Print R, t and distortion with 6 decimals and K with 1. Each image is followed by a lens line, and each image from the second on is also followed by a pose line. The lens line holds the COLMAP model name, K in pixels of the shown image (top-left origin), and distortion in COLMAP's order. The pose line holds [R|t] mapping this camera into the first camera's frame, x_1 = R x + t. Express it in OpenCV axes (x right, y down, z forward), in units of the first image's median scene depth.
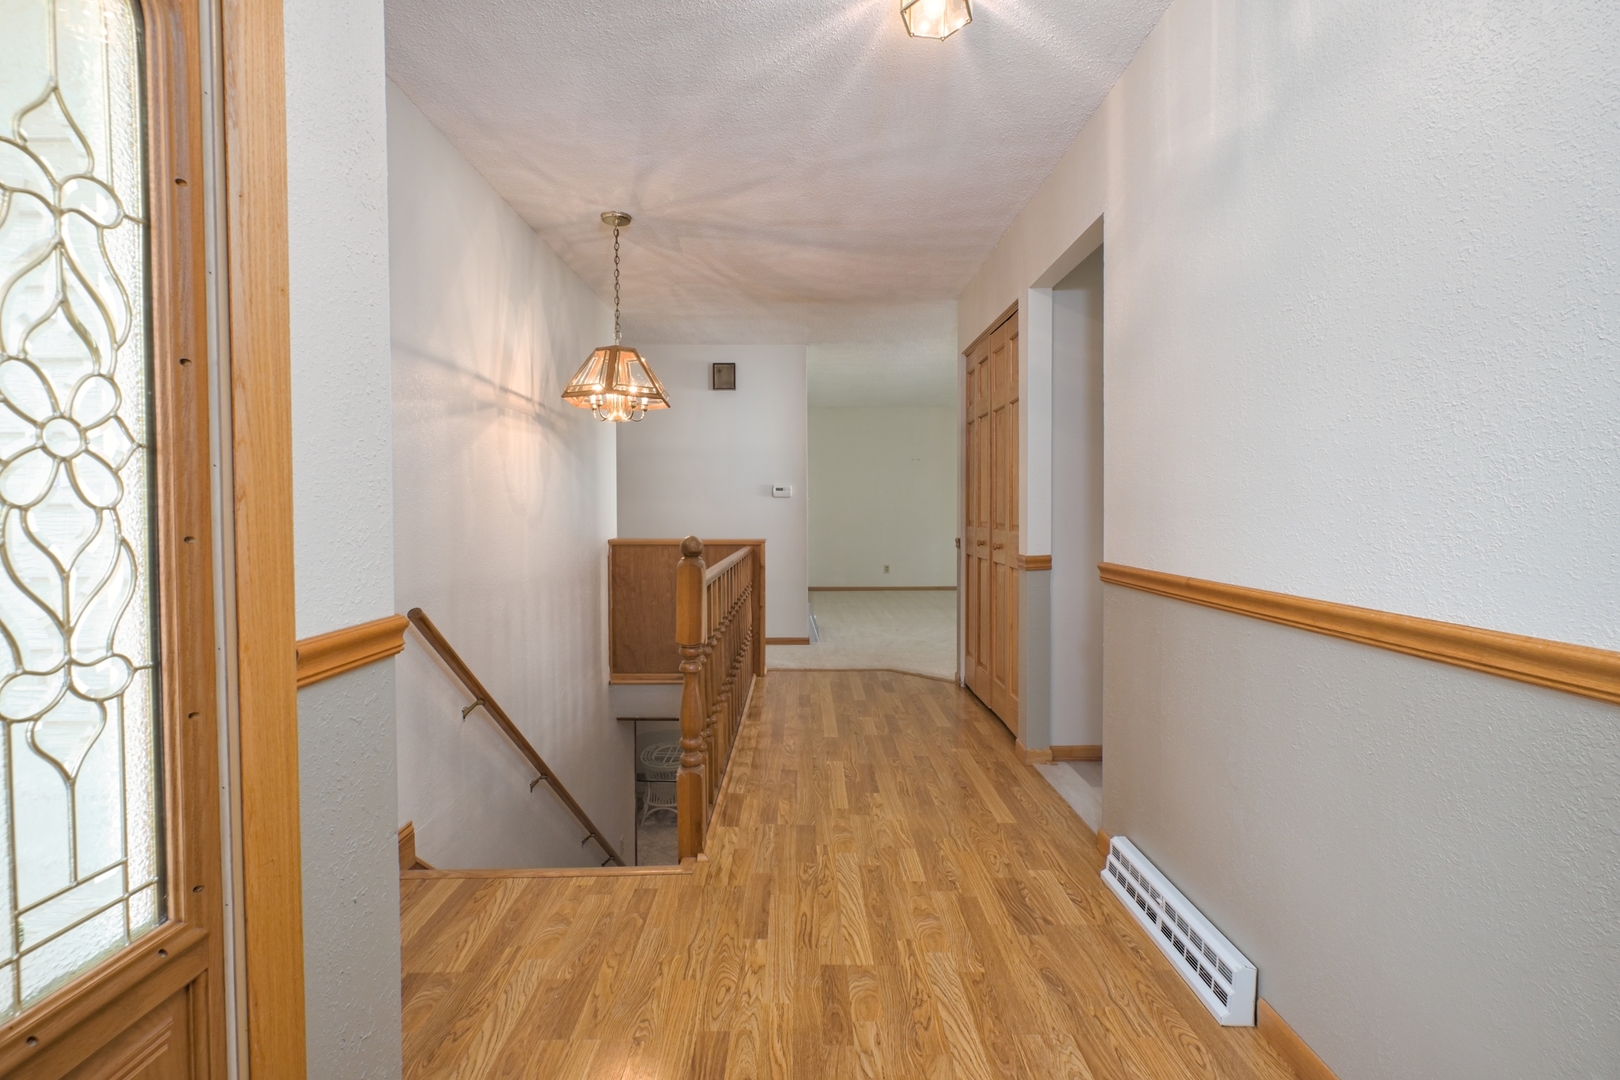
lens RADIAL K [[719.1, 0, 808.5], [0, 719.1, 529.0], [0, 0, 1]] dist [-0.002159, 0.000315]
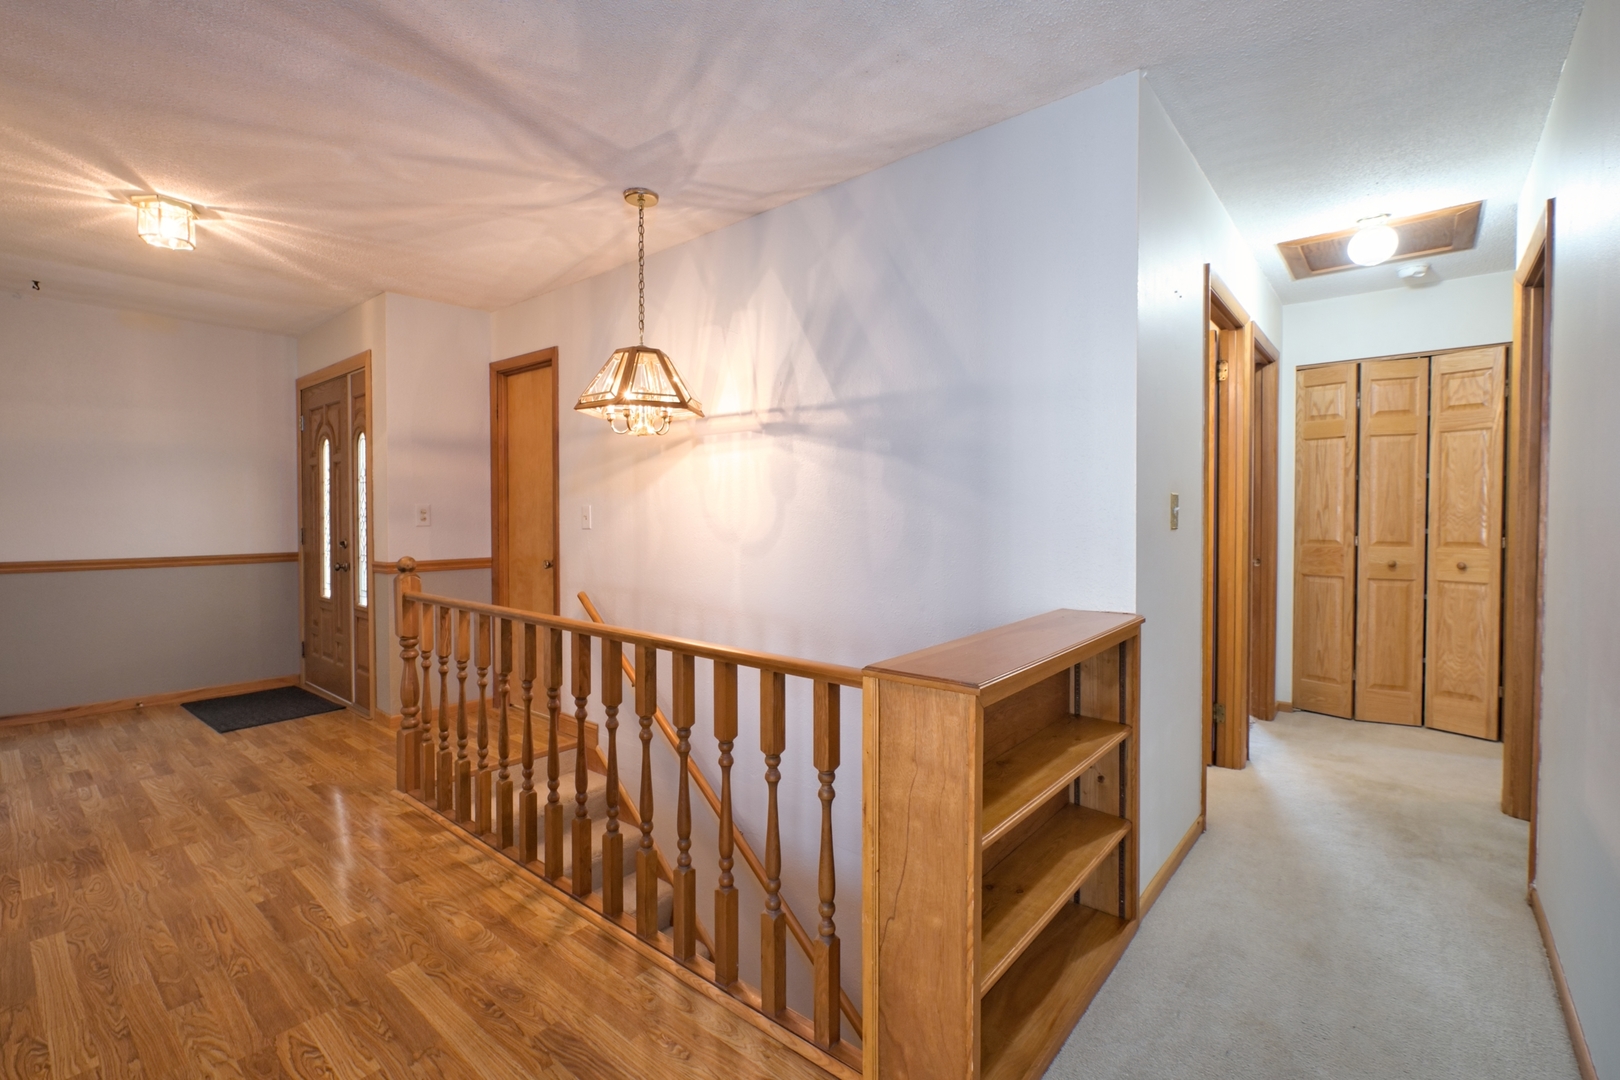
lens RADIAL K [[719.1, 0, 808.5], [0, 719.1, 529.0], [0, 0, 1]] dist [-0.002159, 0.000315]
pose [[-0.651698, 0.018943, -0.758242, 0.291474], [-0.018258, 0.999007, 0.040651, -0.086563], [0.758258, 0.040337, -0.650705, 1.947473]]
